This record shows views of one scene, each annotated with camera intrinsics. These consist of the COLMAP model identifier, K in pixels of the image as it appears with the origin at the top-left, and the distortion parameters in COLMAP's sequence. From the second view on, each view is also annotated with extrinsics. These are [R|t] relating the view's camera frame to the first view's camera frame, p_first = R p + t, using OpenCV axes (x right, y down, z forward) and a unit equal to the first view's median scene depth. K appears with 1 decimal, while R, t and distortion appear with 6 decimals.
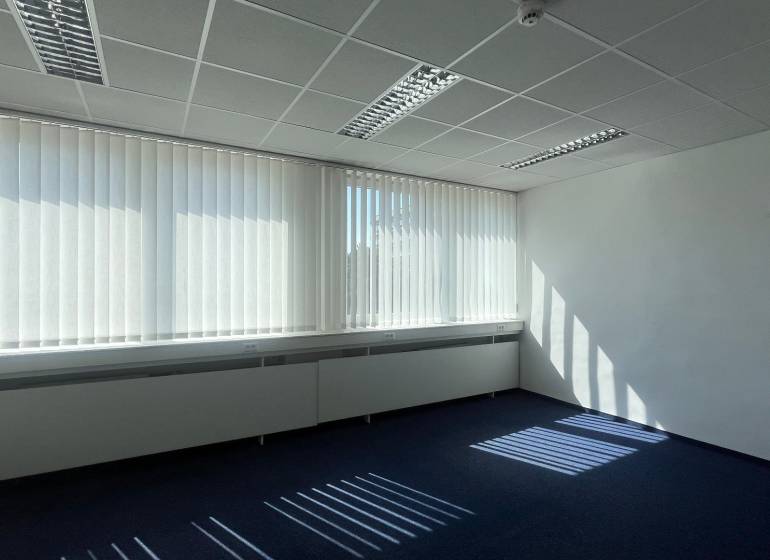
lens RADIAL K [[539.1, 0, 384.7], [0, 539.1, 280.7], [0, 0, 1]] dist [-0.007079, 0.000210]
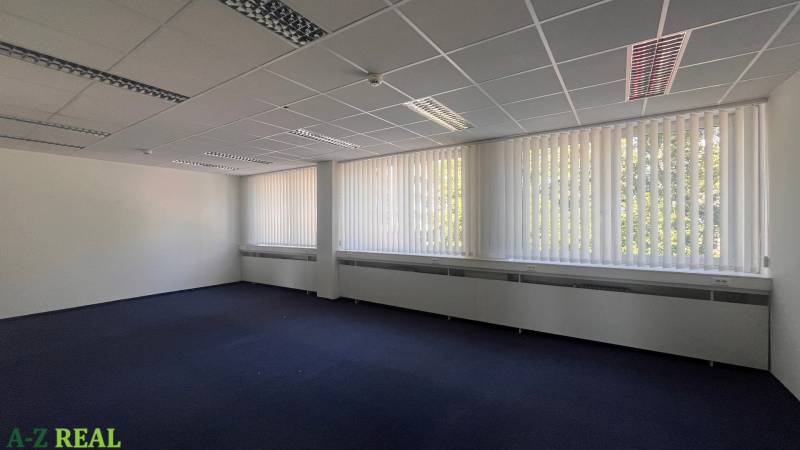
lens RADIAL K [[329.9, 0, 399.0], [0, 329.9, 224.1], [0, 0, 1]] dist [-0.000224, -0.000190]
pose [[0.306118, -0.002054, -0.951991, 0.591990], [0.004787, 0.999988, -0.000619, 0.001687], [0.951981, -0.004368, 0.306125, 0.461112]]
